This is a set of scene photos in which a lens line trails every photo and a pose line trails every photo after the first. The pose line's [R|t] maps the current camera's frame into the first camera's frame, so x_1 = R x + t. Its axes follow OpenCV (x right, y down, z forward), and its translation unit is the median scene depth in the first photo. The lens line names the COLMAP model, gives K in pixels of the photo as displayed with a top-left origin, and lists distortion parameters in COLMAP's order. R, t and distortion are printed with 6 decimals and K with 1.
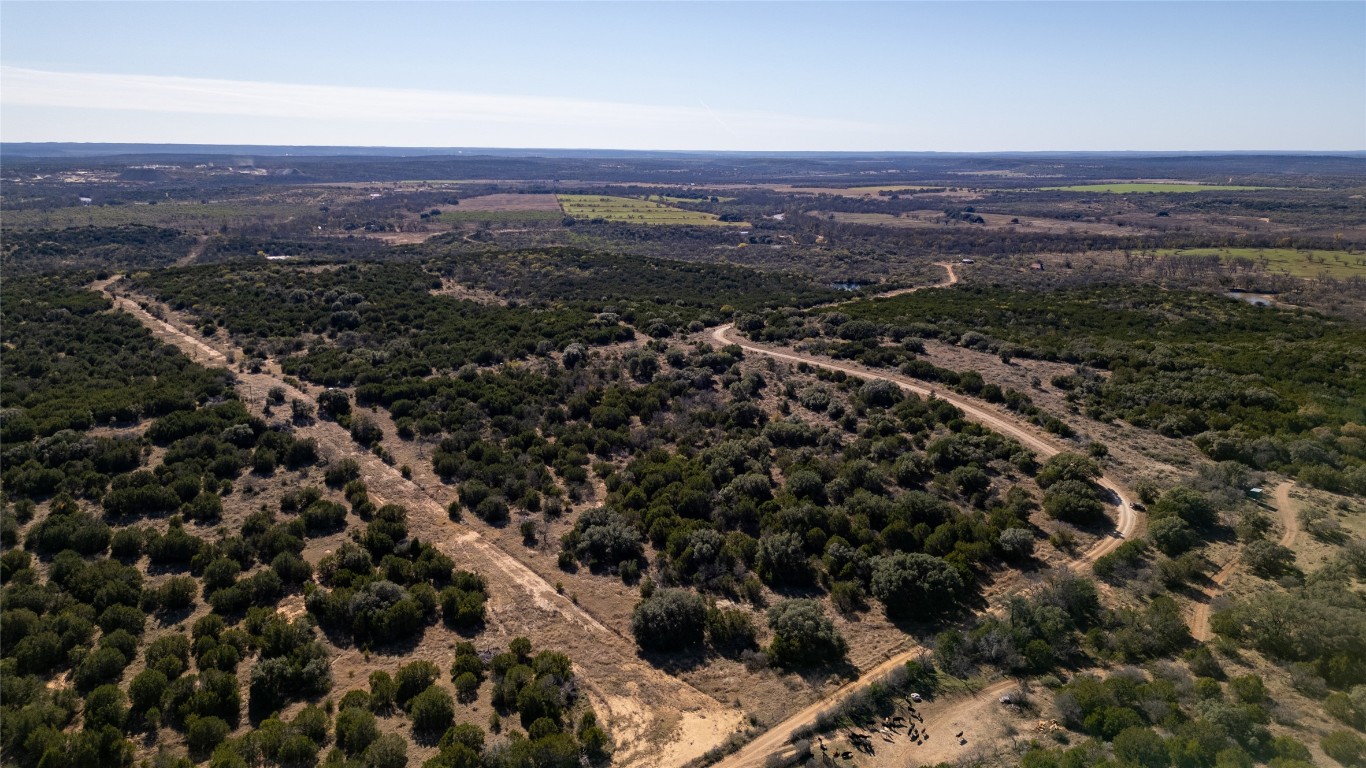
lens RADIAL K [[970.1, 0, 681.3], [0, 970.1, 389.2], [0, 0, 1]] dist [0.090529, -0.084288]
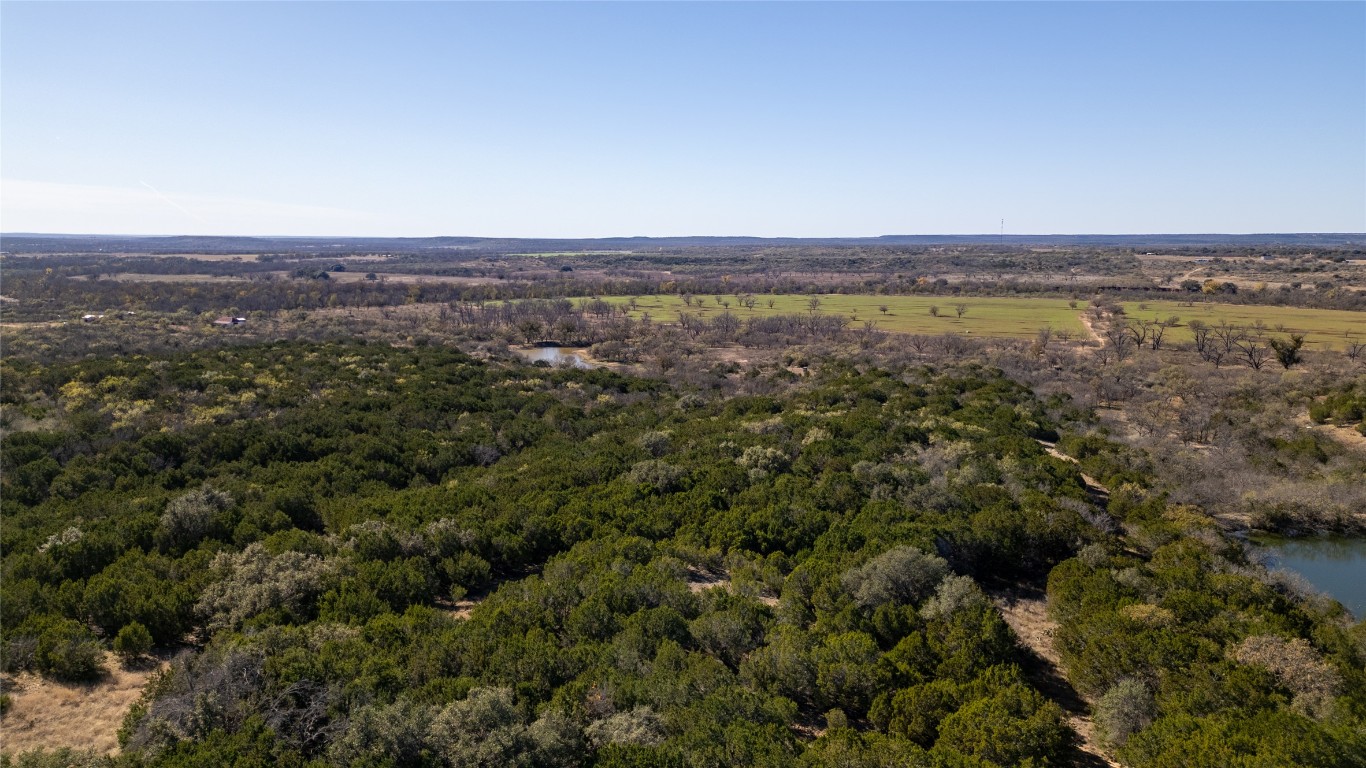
lens RADIAL K [[970.1, 0, 689.8], [0, 970.1, 391.2], [0, 0, 1]] dist [0.090529, -0.084288]
pose [[0.876824, -0.084198, 0.473383, 0.224083], [0.124210, 0.990794, -0.053842, -0.020248], [-0.464491, 0.106008, 0.879210, 0.287934]]
